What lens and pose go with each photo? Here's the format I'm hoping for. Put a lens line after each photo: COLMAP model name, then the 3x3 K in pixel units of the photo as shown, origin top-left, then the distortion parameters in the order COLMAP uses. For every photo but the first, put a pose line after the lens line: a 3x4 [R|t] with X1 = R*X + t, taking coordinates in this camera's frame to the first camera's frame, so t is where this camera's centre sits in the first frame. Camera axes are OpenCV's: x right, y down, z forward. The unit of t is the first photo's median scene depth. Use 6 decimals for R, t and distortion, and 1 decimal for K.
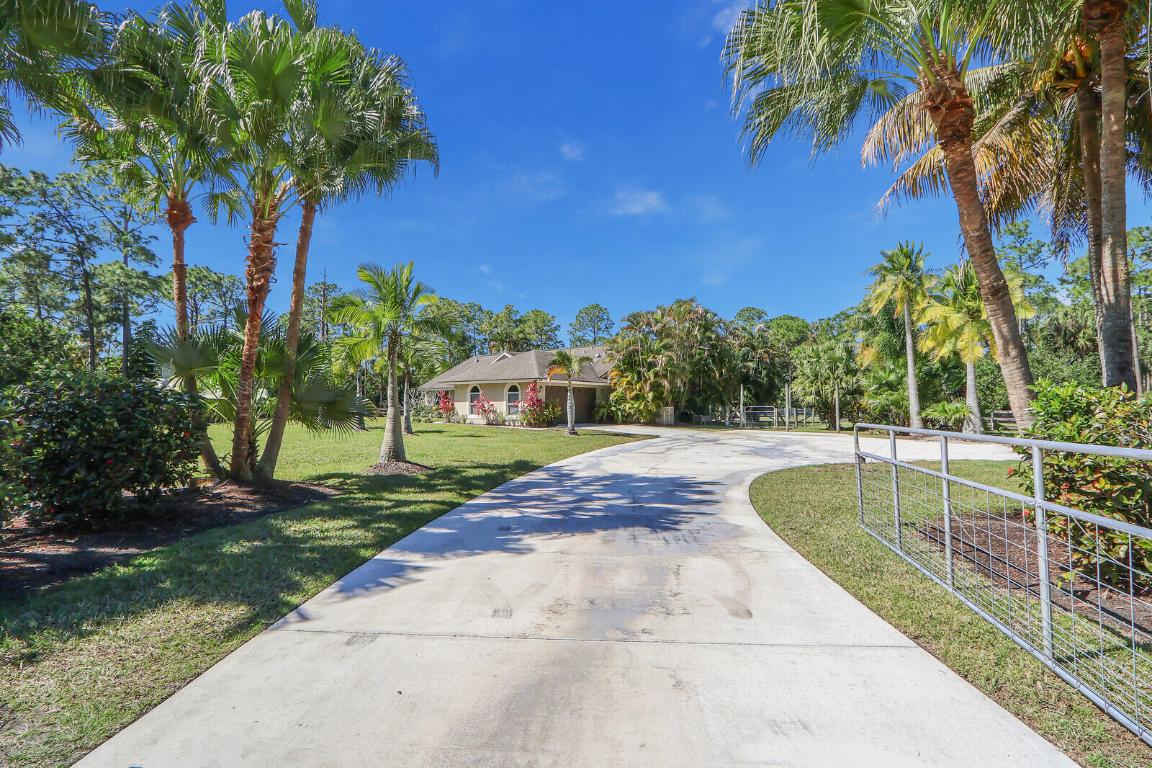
lens RADIAL K [[548.6, 0, 576.0], [0, 548.6, 384.0], [0, 0, 1]] dist [-0.000248, -0.000052]
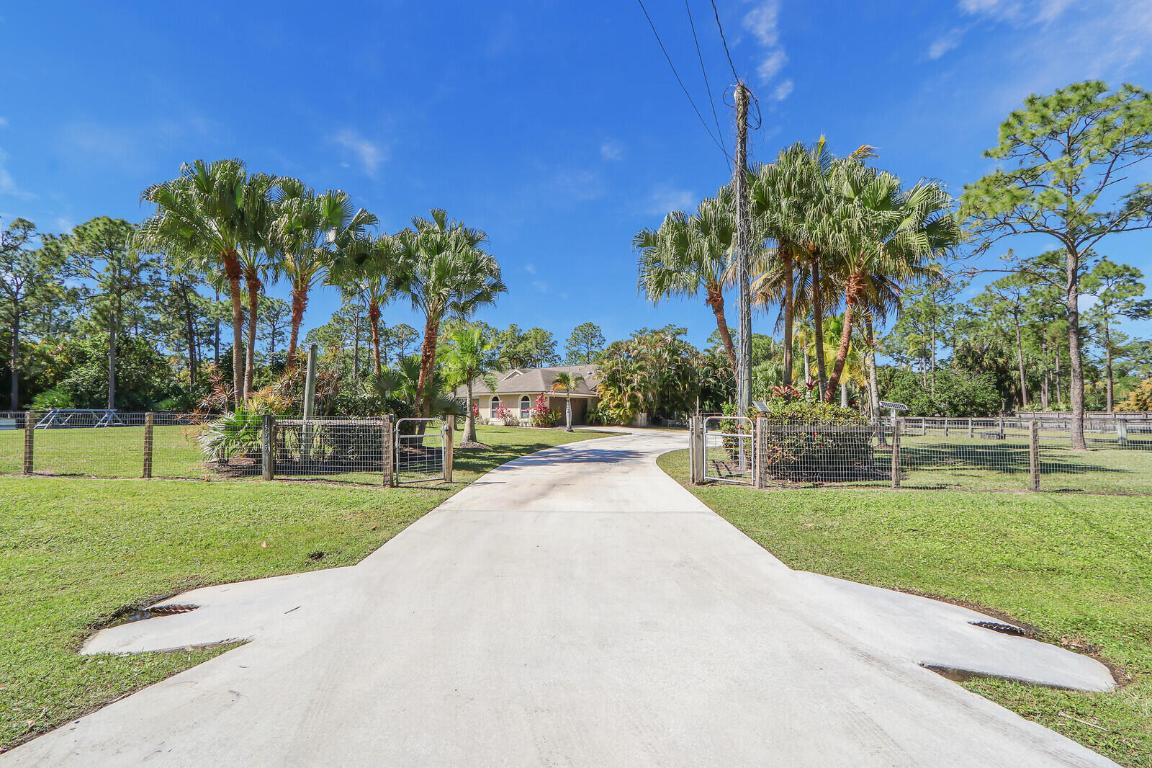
lens RADIAL K [[548.6, 0, 576.0], [0, 548.6, 384.0], [0, 0, 1]] dist [-0.000248, -0.000052]
pose [[0.999934, 0.005747, 0.009988, -0.004571], [-0.005608, 0.999888, -0.013865, -0.009254], [-0.010066, 0.013808, 0.999854, -0.325815]]
